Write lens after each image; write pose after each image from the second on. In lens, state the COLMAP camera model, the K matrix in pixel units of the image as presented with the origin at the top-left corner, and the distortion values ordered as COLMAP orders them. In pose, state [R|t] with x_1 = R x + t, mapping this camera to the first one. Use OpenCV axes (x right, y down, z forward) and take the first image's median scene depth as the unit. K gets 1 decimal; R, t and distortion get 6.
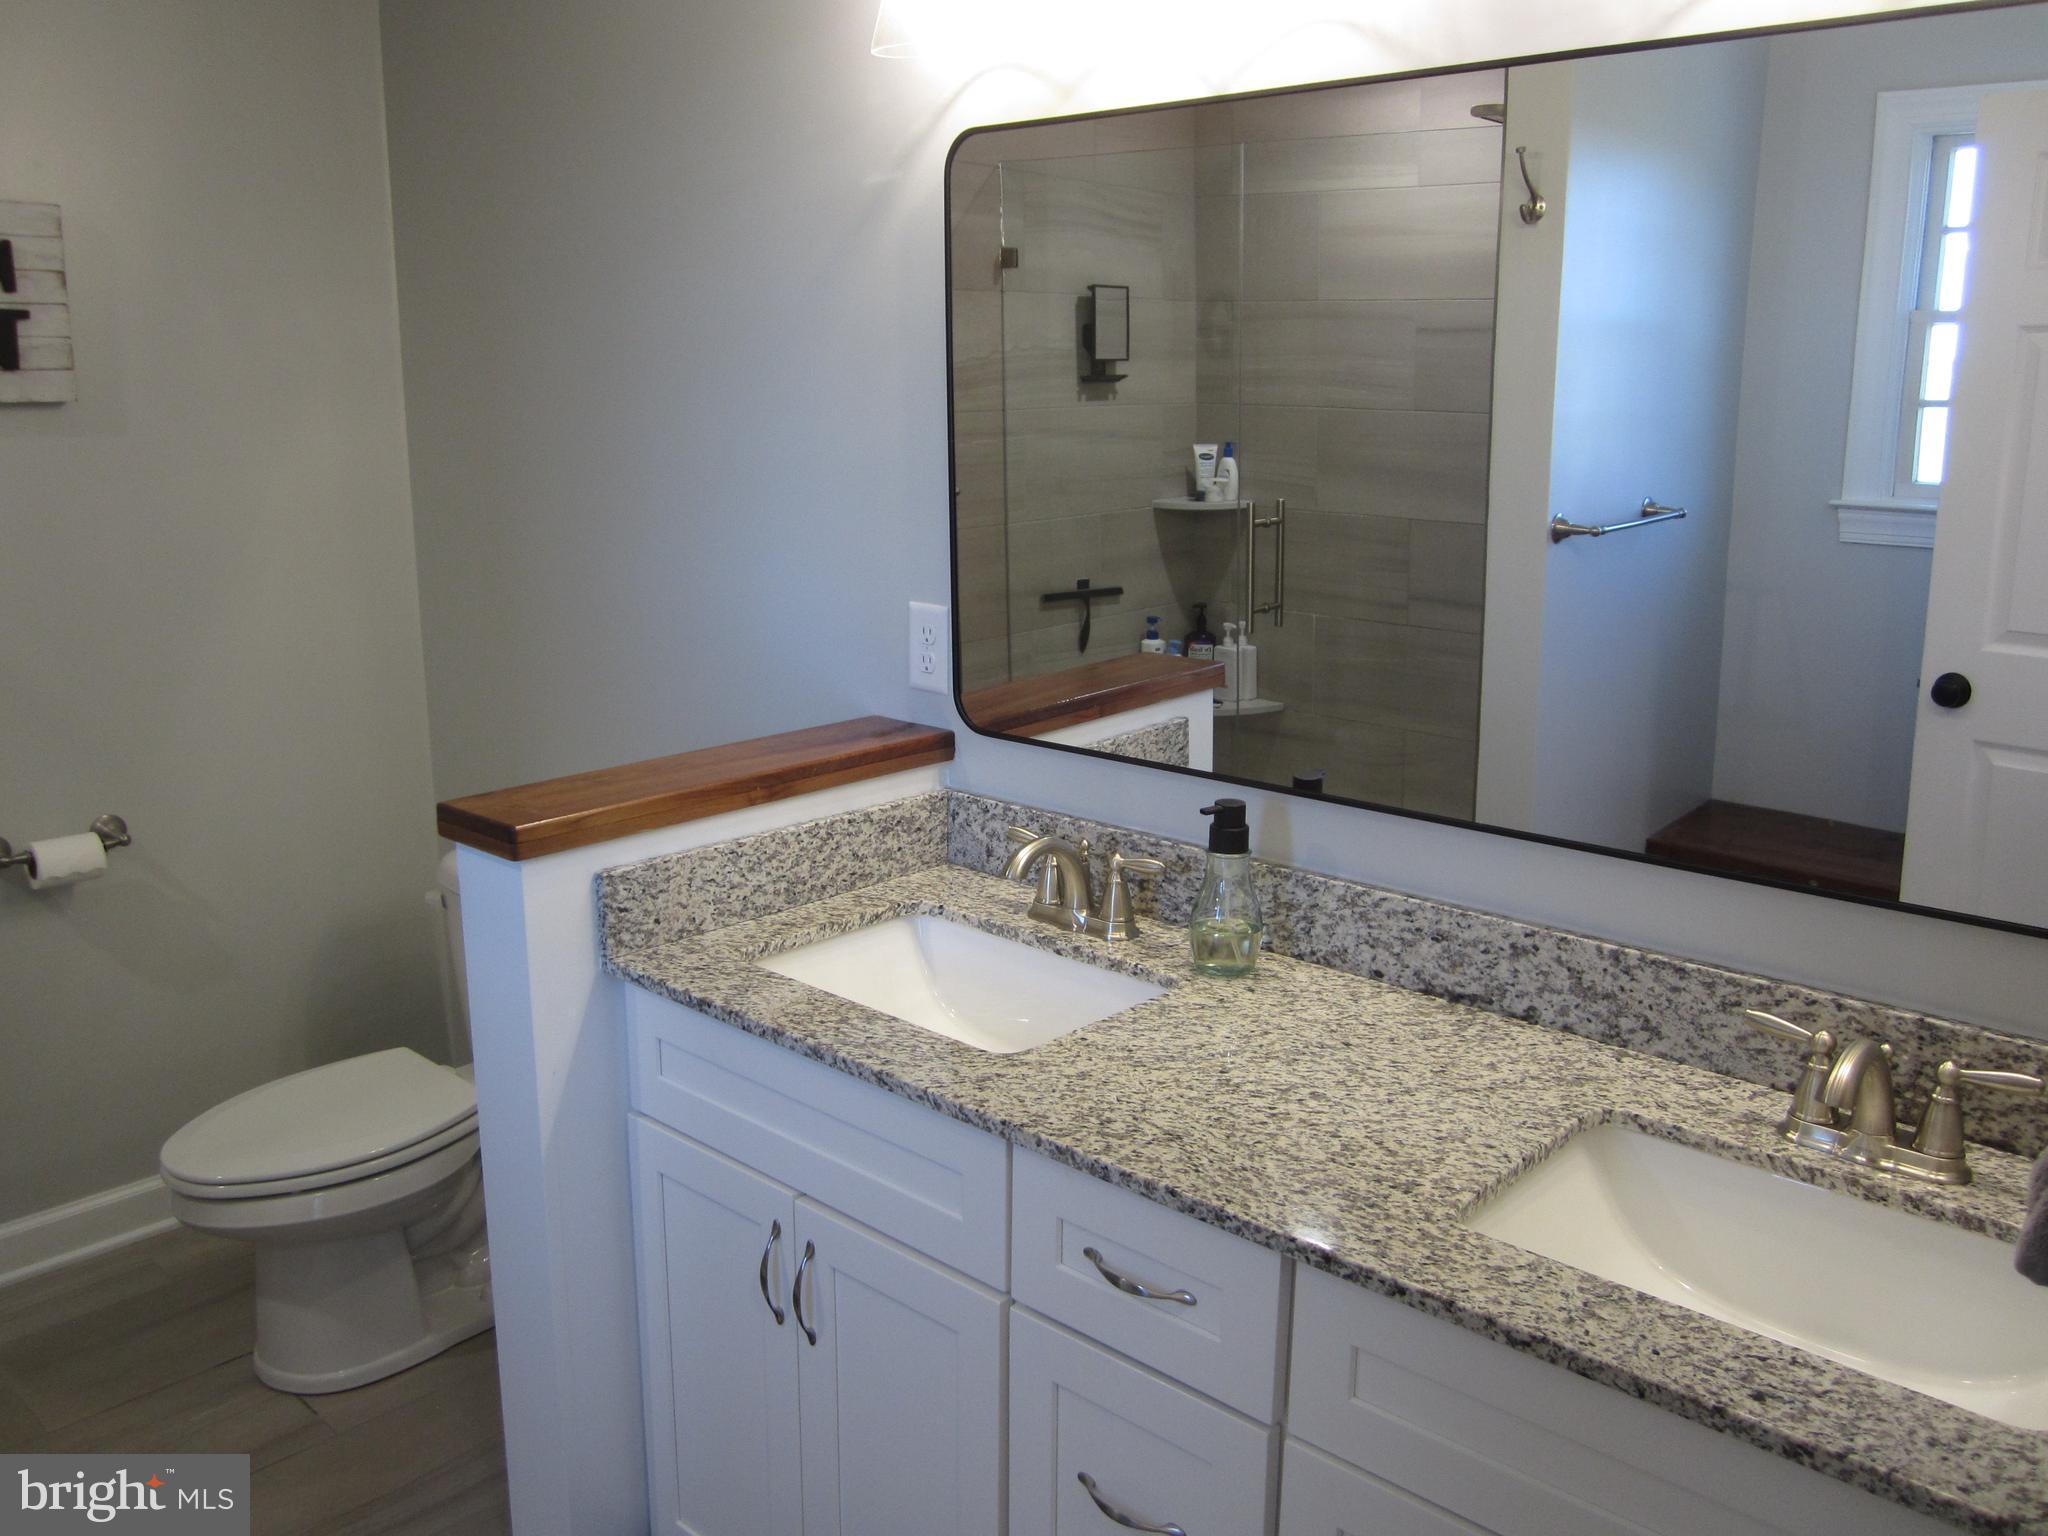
lens RADIAL K [[1685.0, 0, 1015.2], [0, 1685.0, 756.6], [0, 0, 1]] dist [-0.036297, 0.016588]
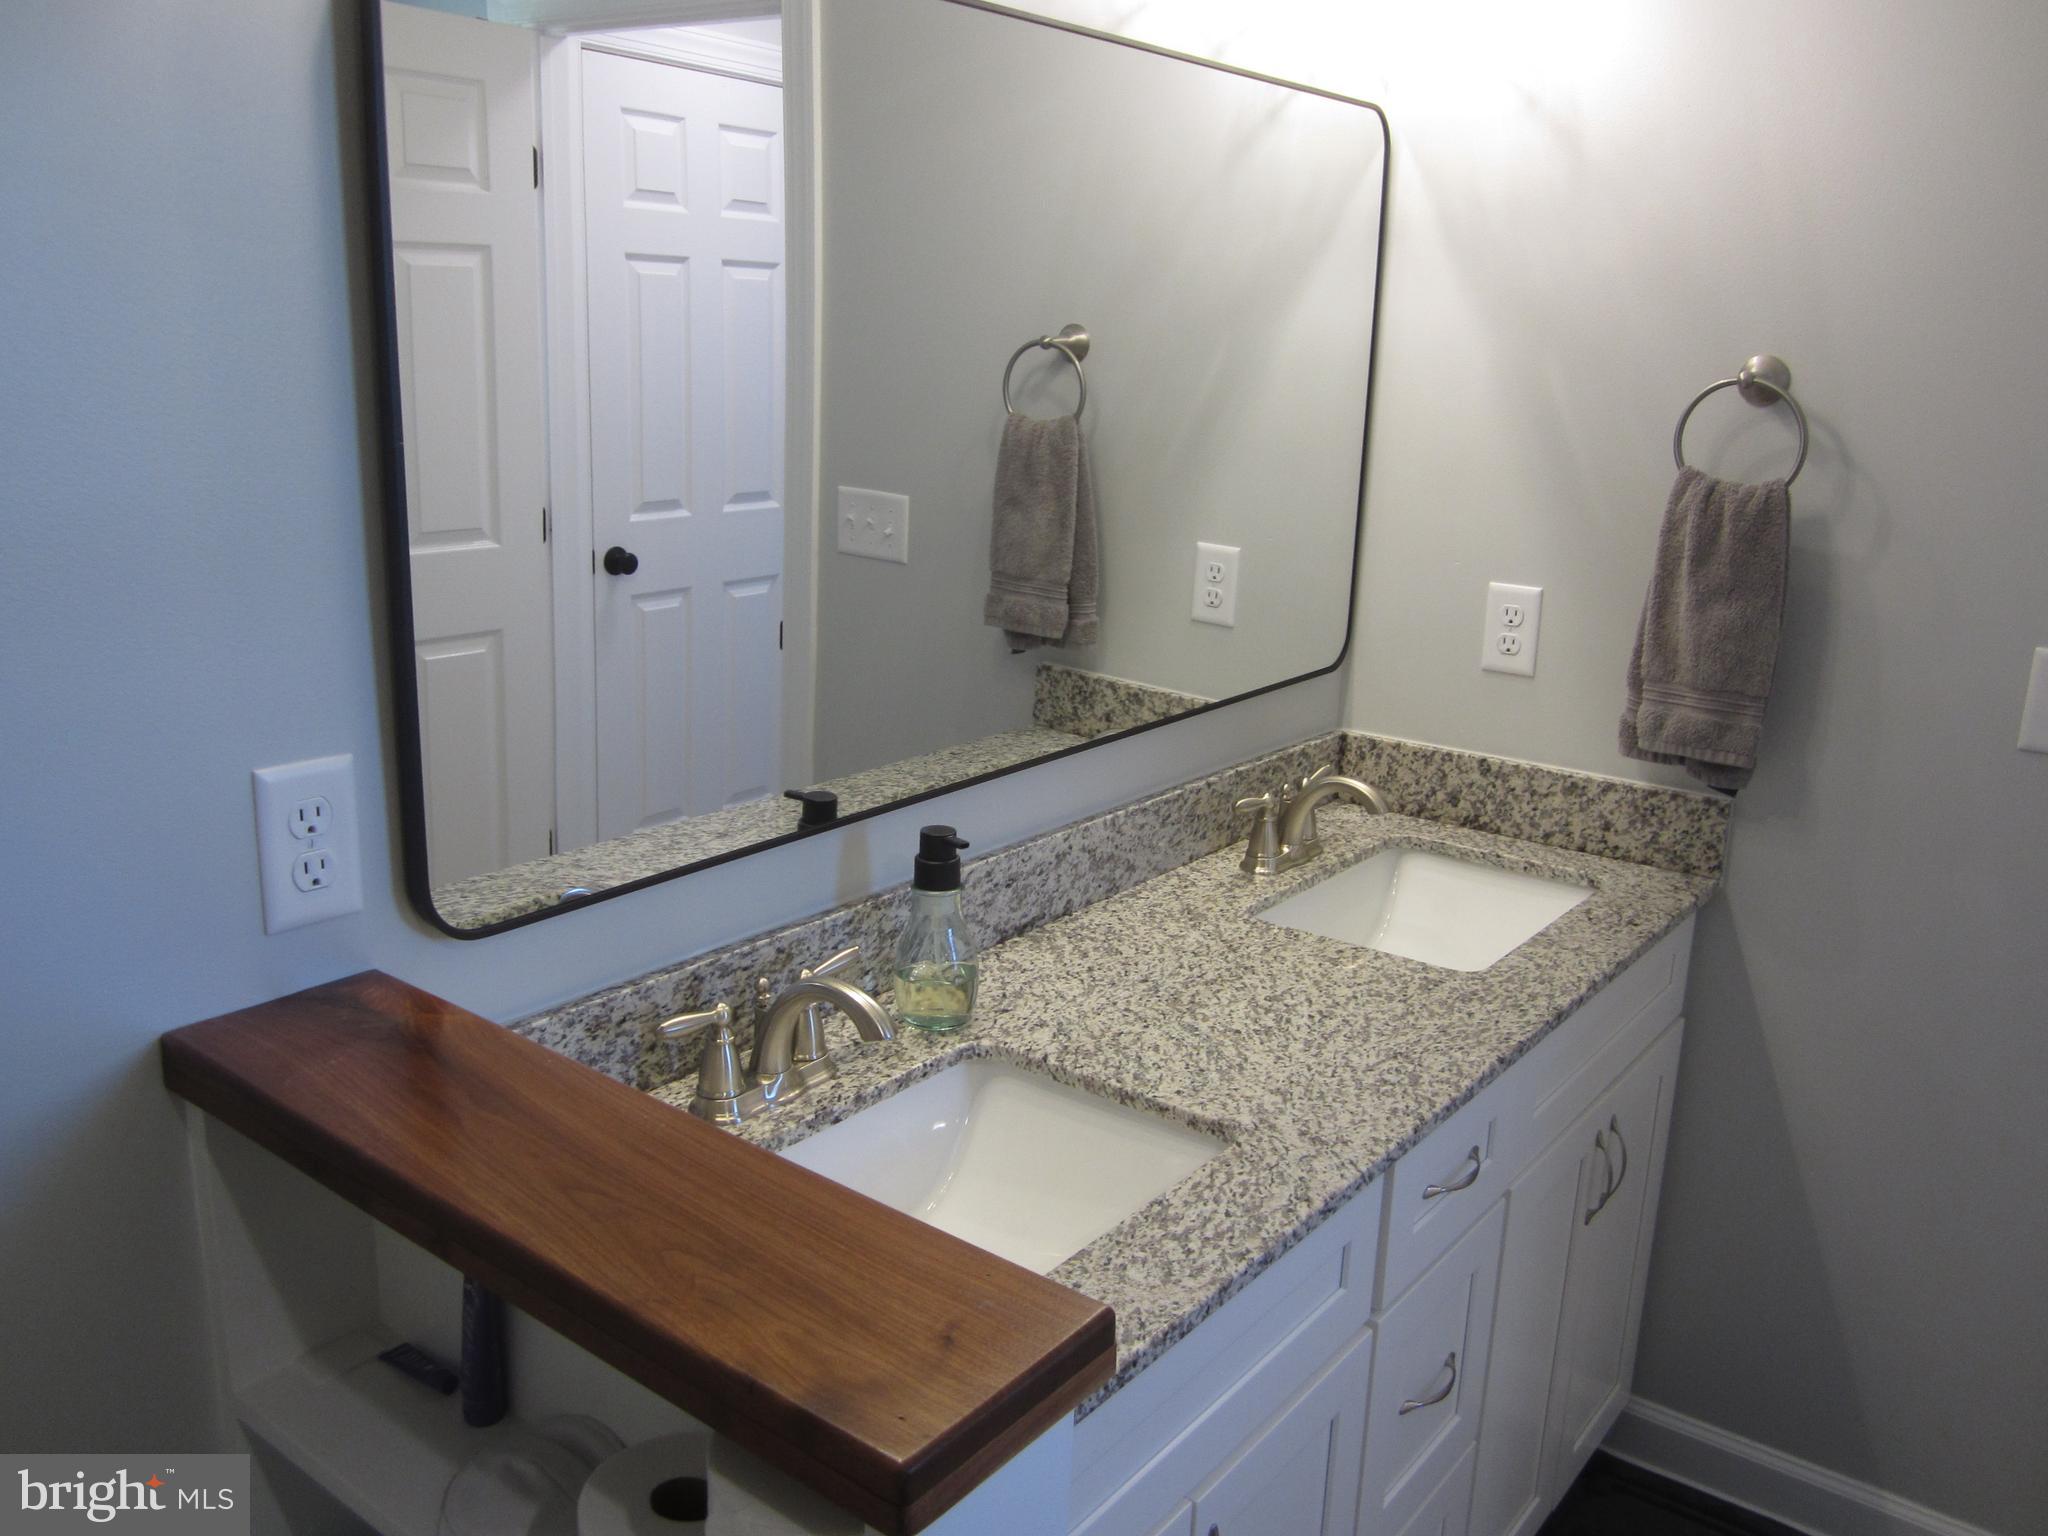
lens RADIAL K [[1685.0, 0, 1024.9], [0, 1685.0, 768.5], [0, 0, 1]] dist [-0.036297, 0.016588]
pose [[-0.093027, -0.259293, 0.961308, -0.775886], [0.190057, 0.943117, 0.272778, -0.255159], [-0.977356, 0.208079, -0.038455, 1.102725]]
